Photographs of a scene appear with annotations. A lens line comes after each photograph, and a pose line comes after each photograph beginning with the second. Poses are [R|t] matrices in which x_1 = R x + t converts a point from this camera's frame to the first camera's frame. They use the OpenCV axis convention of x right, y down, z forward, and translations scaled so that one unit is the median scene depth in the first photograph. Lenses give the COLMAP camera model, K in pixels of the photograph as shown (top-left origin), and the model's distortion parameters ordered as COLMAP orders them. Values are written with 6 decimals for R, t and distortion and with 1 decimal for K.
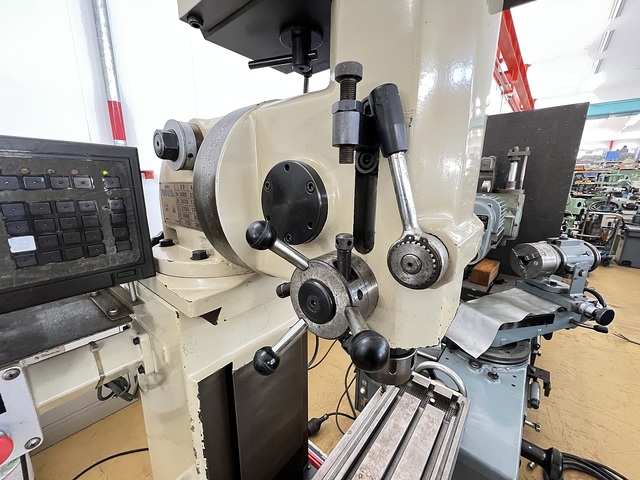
lens RADIAL K [[255.4, 0, 315.5], [0, 255.4, 240.2], [0, 0, 1]] dist [-0.002544, 0.000740]
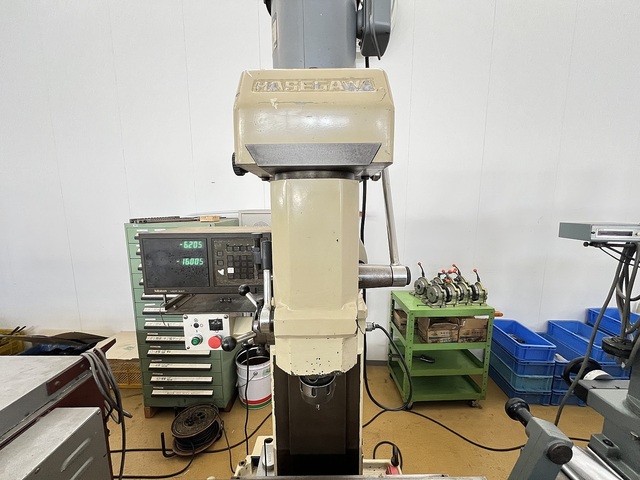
lens RADIAL K [[255.4, 0, 319.3], [0, 255.4, 241.2], [0, 0, 1]] dist [-0.002544, 0.000740]
pose [[0.635852, 0.097434, -0.765636, 1.268076], [-0.164656, 0.986287, -0.011231, -0.348078], [0.754043, 0.133208, 0.643176, -0.078076]]
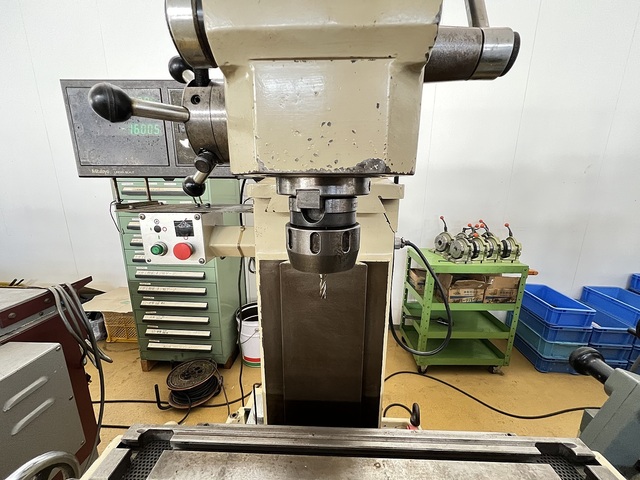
lens RADIAL K [[255.4, 0, 319.6], [0, 255.4, 241.4], [0, 0, 1]] dist [-0.002544, 0.000740]
pose [[0.607506, 0.175852, -0.774605, 0.792332], [-0.181832, 0.980079, 0.079893, 0.351357], [0.773223, 0.092312, 0.627379, 0.478385]]
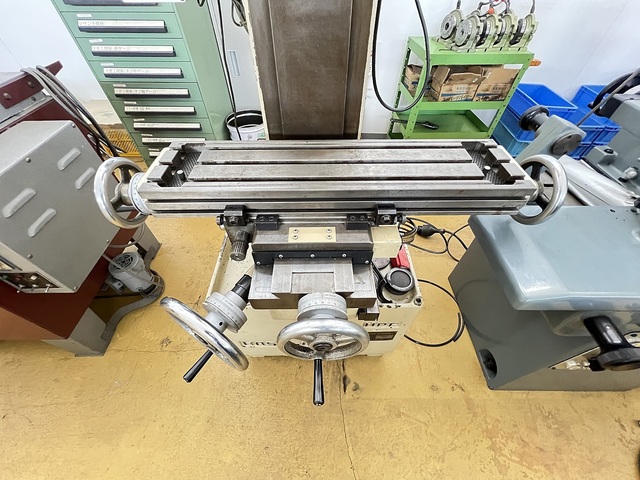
lens RADIAL K [[255.4, 0, 319.5], [0, 255.4, 239.0], [0, 0, 1]] dist [-0.002544, 0.000740]
pose [[0.640816, 0.575206, -0.508422, 1.300706], [-0.171354, 0.752733, 0.635634, 0.756200], [0.748327, -0.320204, 0.580927, 0.160197]]
